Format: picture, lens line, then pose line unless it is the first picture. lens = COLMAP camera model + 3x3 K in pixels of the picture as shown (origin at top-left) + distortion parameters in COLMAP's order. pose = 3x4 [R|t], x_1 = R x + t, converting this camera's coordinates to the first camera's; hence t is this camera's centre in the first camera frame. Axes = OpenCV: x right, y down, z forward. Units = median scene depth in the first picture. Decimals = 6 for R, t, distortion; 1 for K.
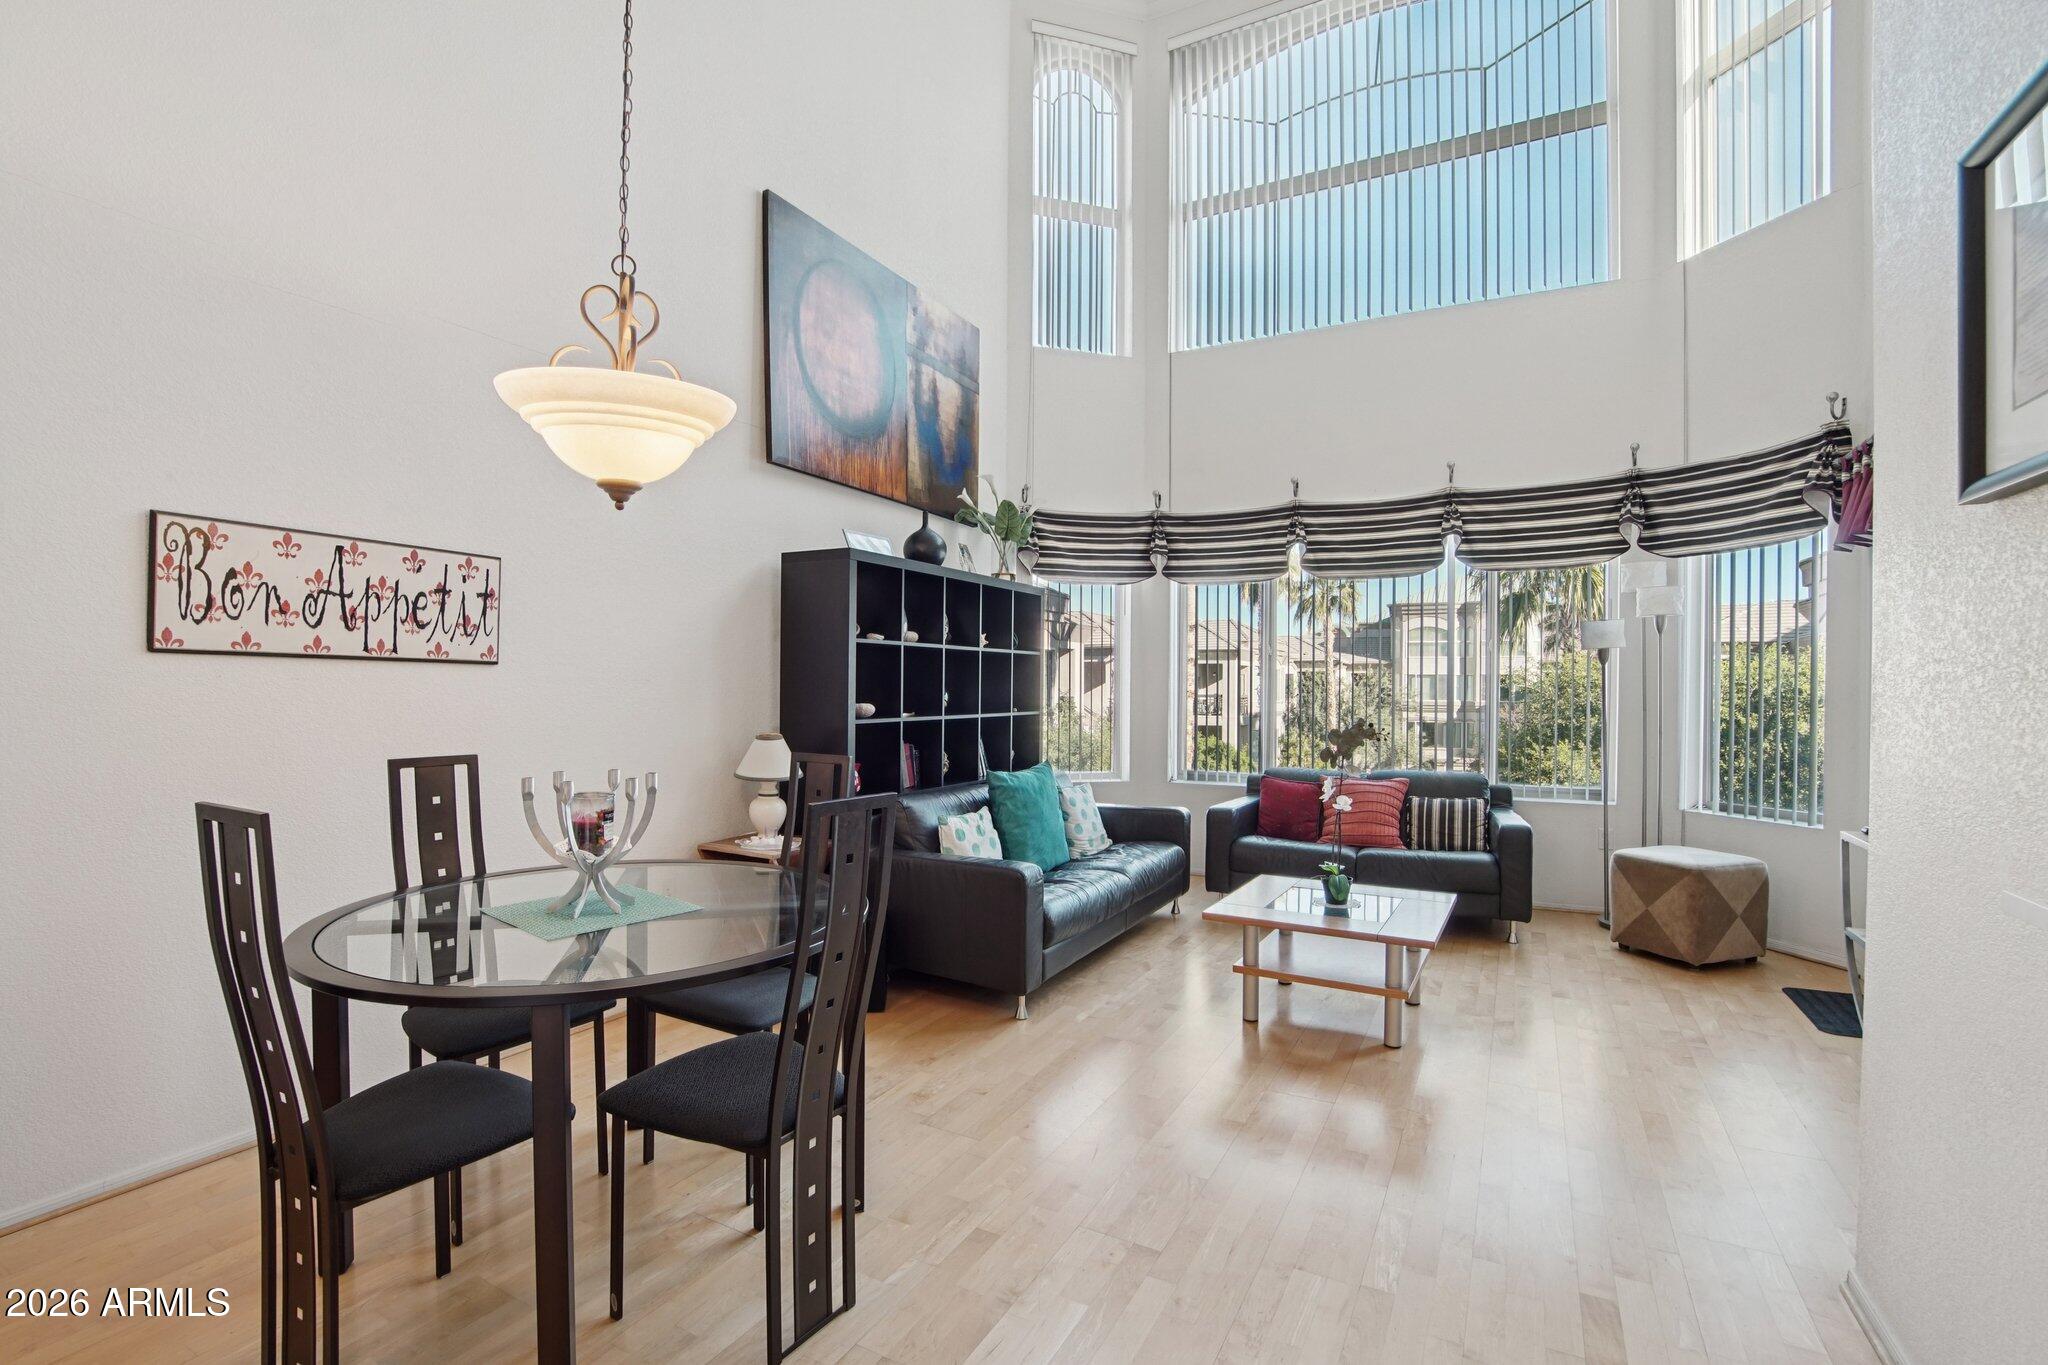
lens RADIAL K [[921.4, 0, 1015.5], [0, 921.4, 690.6], [0, 0, 1]] dist [-0.024393, 0.001061]
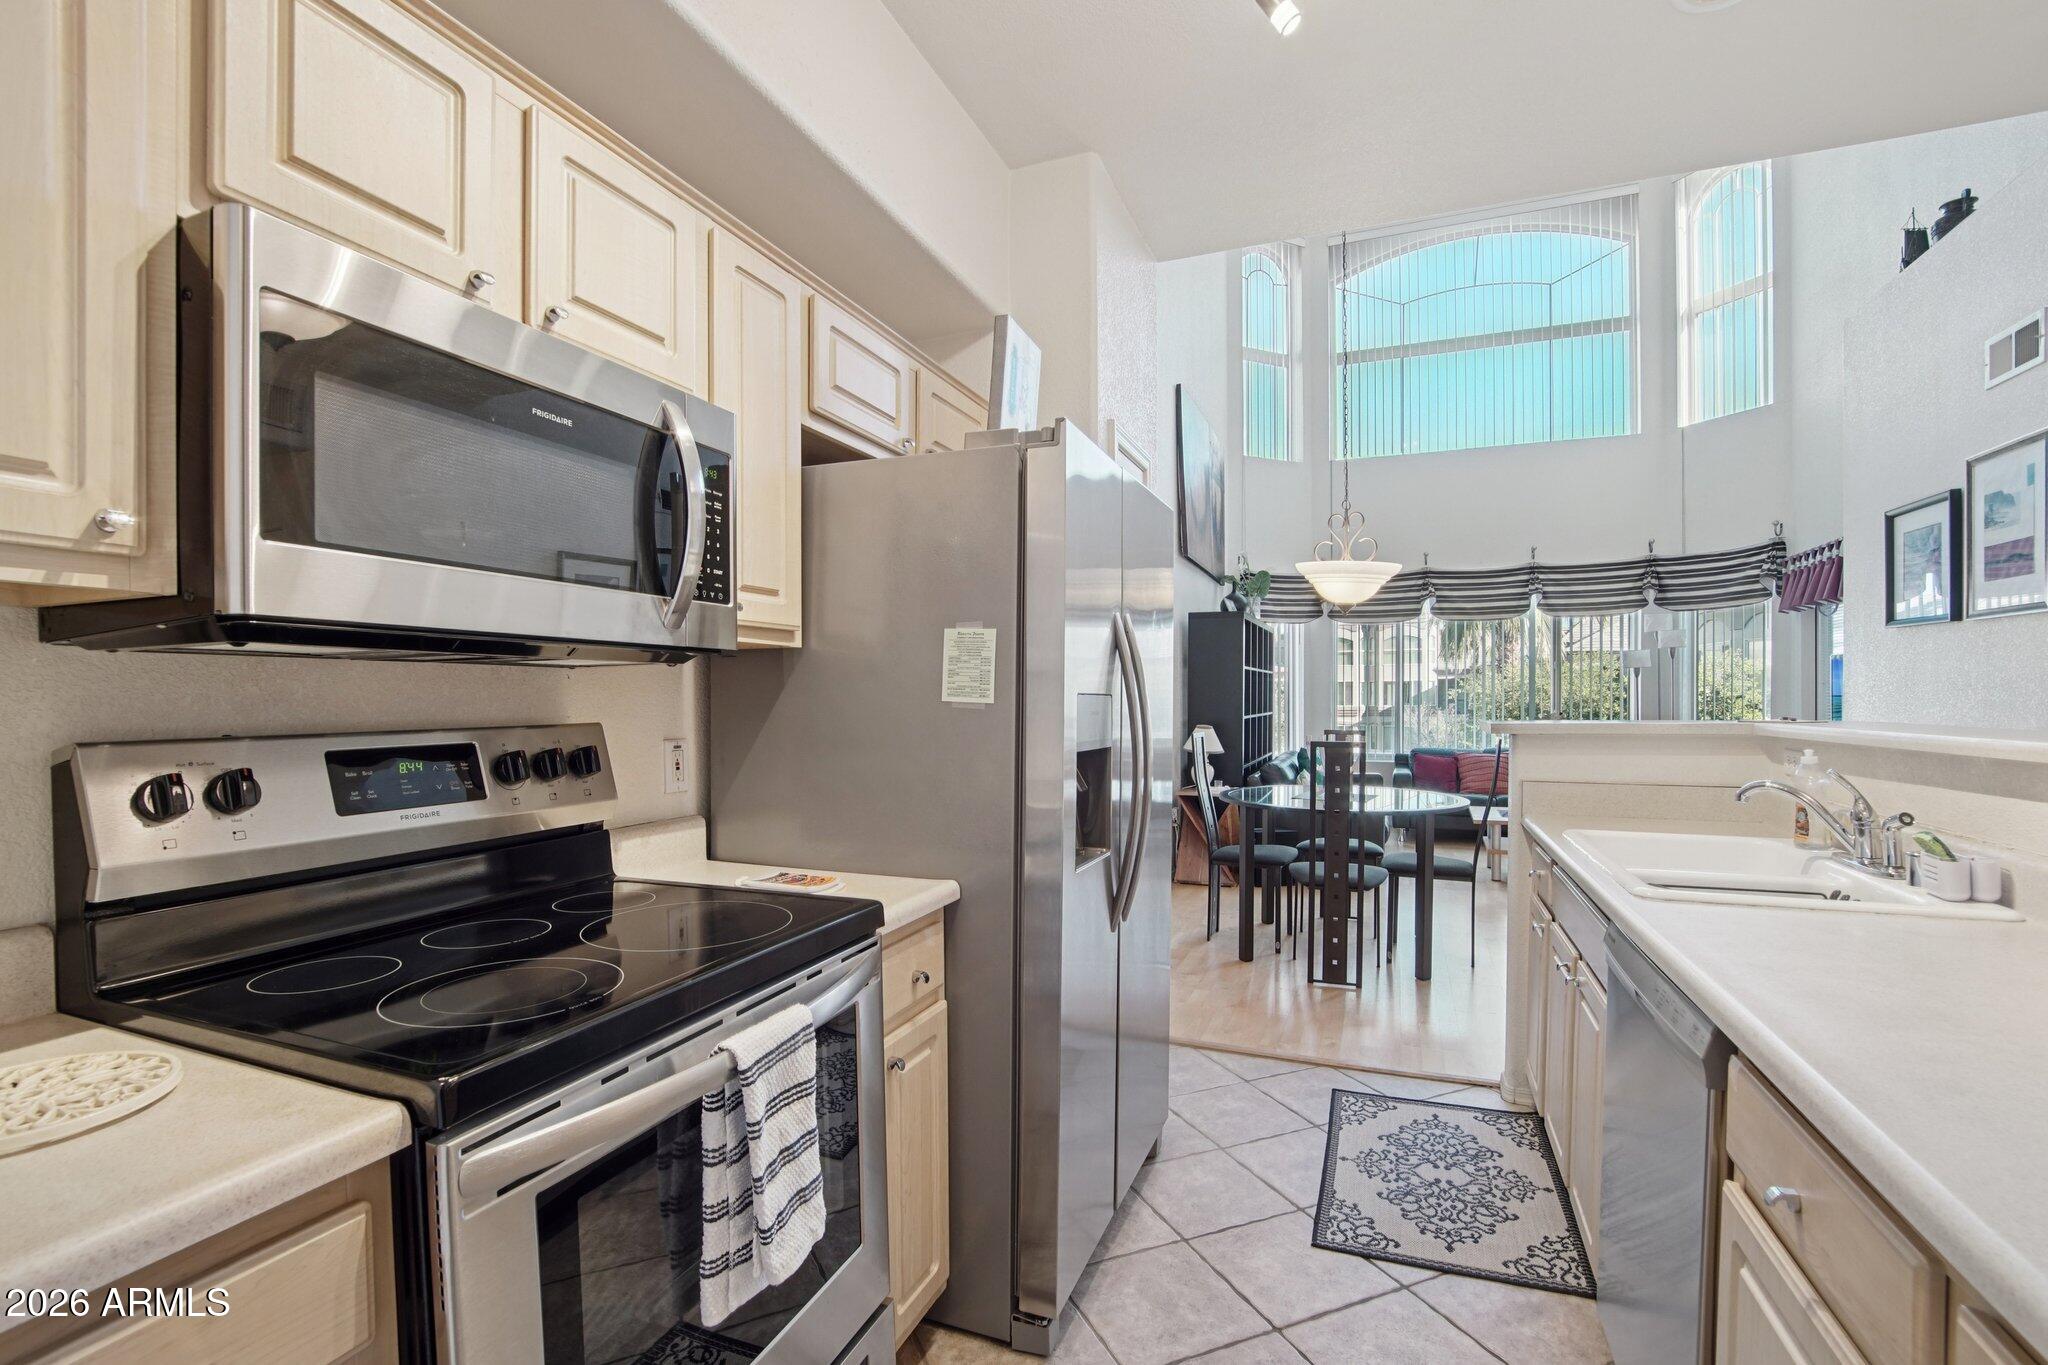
lens RADIAL K [[921.4, 0, 1031.0], [0, 921.4, 703.7], [0, 0, 1]] dist [-0.024393, 0.001061]
pose [[0.992651, -0.012317, 0.120381, -0.601403], [0.011943, 0.999921, 0.003830, -0.001201], [-0.120419, -0.002364, 0.992720, -0.460842]]
